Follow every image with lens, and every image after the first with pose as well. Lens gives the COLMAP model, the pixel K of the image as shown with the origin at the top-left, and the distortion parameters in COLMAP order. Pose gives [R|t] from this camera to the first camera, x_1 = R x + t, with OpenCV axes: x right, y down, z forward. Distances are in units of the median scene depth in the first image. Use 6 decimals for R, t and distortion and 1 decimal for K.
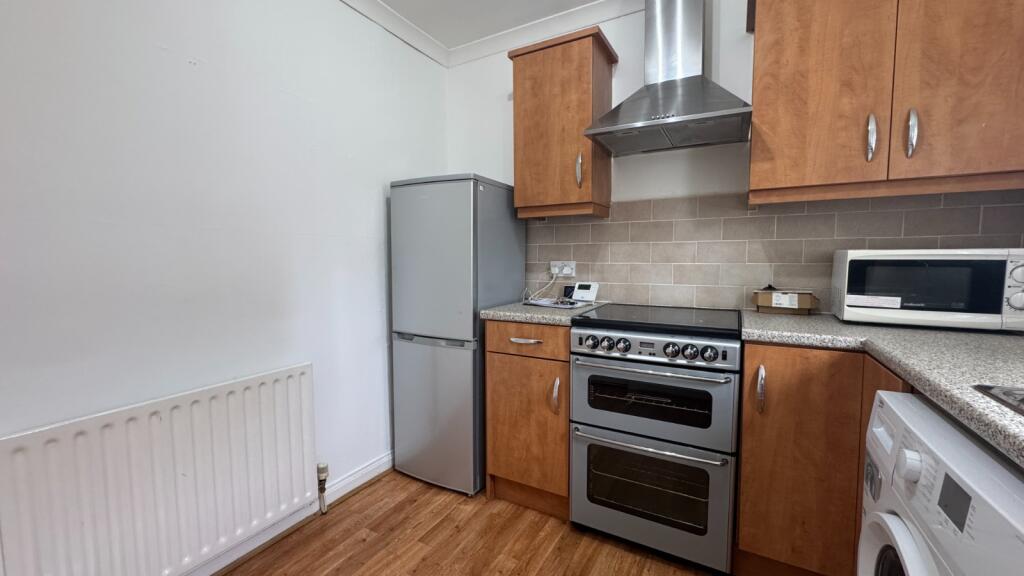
lens RADIAL K [[409.8, 0, 510.8], [0, 409.8, 287.7], [0, 0, 1]] dist [0.000312, 0.000211]
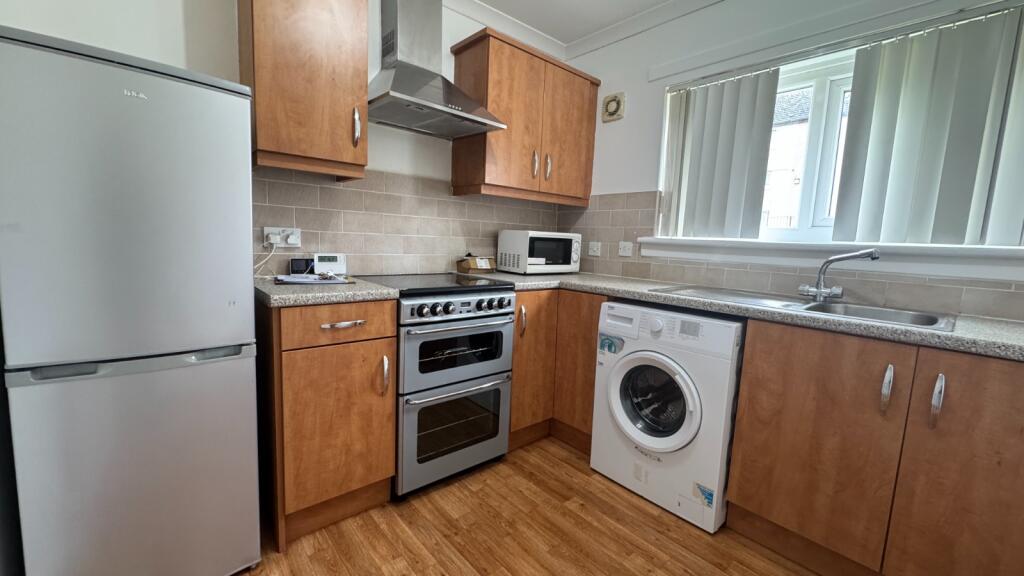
lens RADIAL K [[409.8, 0, 509.8], [0, 409.8, 287.3], [0, 0, 1]] dist [0.000312, 0.000211]
pose [[0.337430, -0.091201, 0.936922, -0.643665], [0.028359, 0.995829, 0.086721, -0.007958], [-0.940923, -0.002693, 0.338609, 0.419820]]
